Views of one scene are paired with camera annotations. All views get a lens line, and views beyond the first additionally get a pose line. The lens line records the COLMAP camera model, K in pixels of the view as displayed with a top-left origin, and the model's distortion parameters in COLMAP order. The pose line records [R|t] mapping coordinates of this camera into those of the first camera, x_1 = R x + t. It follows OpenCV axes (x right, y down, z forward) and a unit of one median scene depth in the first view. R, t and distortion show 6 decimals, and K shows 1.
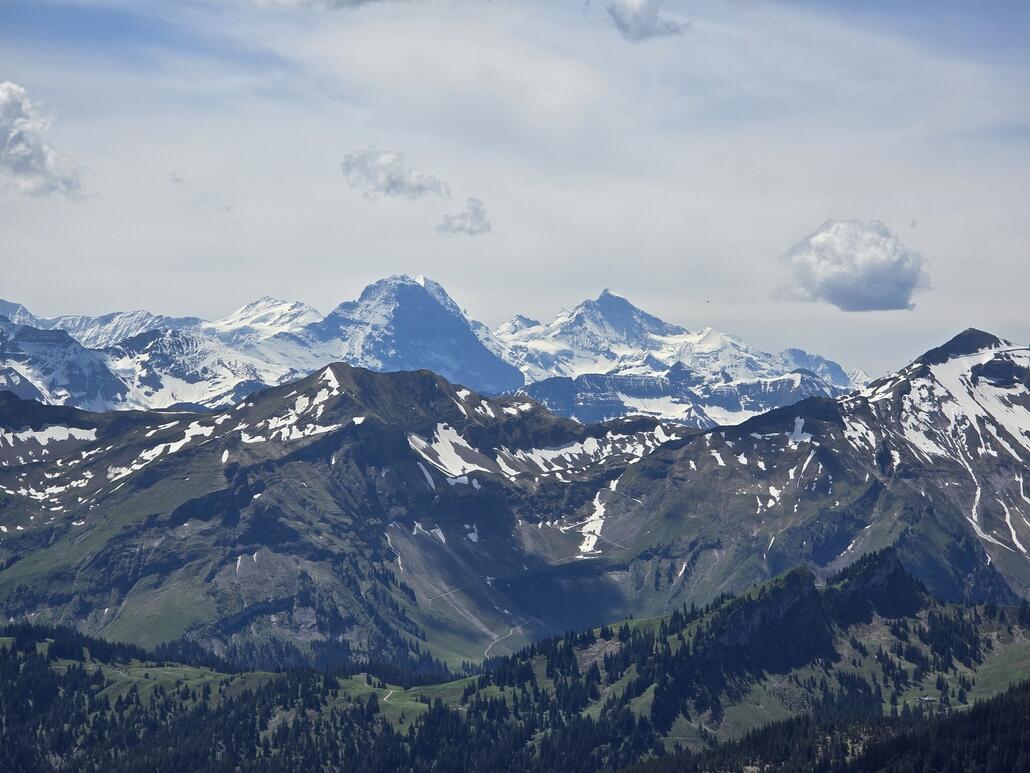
lens RADIAL K [[3492.5, 0, 514.9], [0, 3492.5, 384.6], [0, 0, 1]] dist [0.391266, 0.000000]
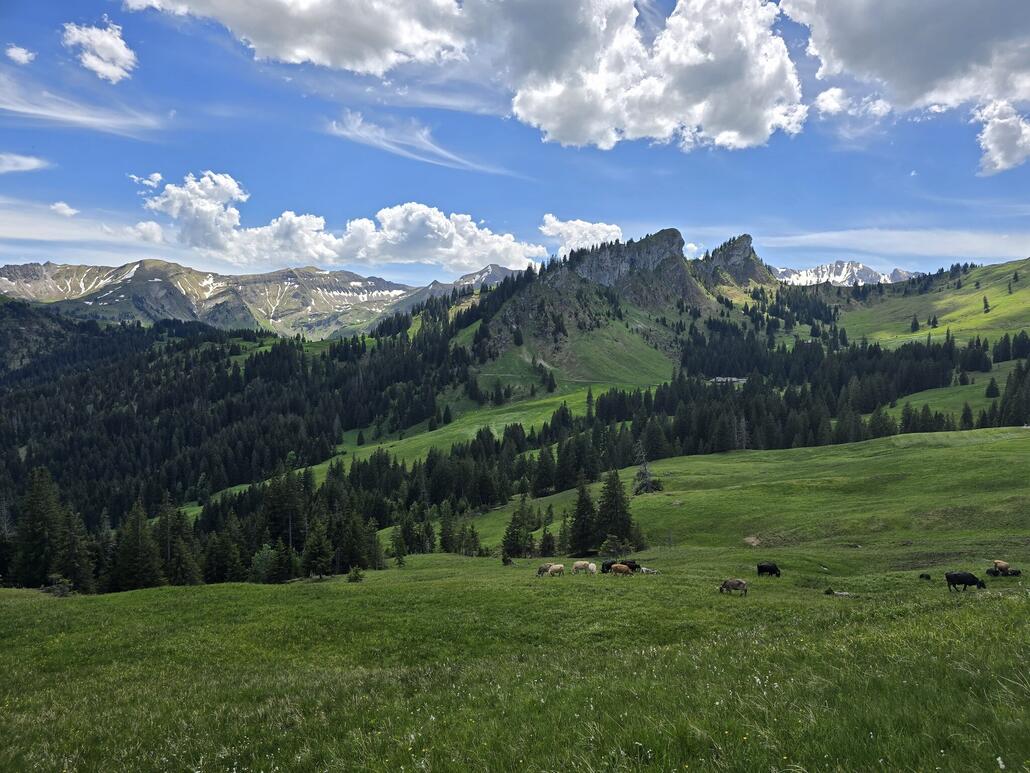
lens RADIAL K [[698.6, 0, 515.2], [0, 698.6, 394.4], [0, 0, 1]] dist [0.078467, -0.065171]
pose [[0.991229, 0.008458, -0.131882, 0.064806], [0.002317, 0.996684, 0.081339, 0.086803], [0.132132, -0.080931, 0.987923, 0.797248]]
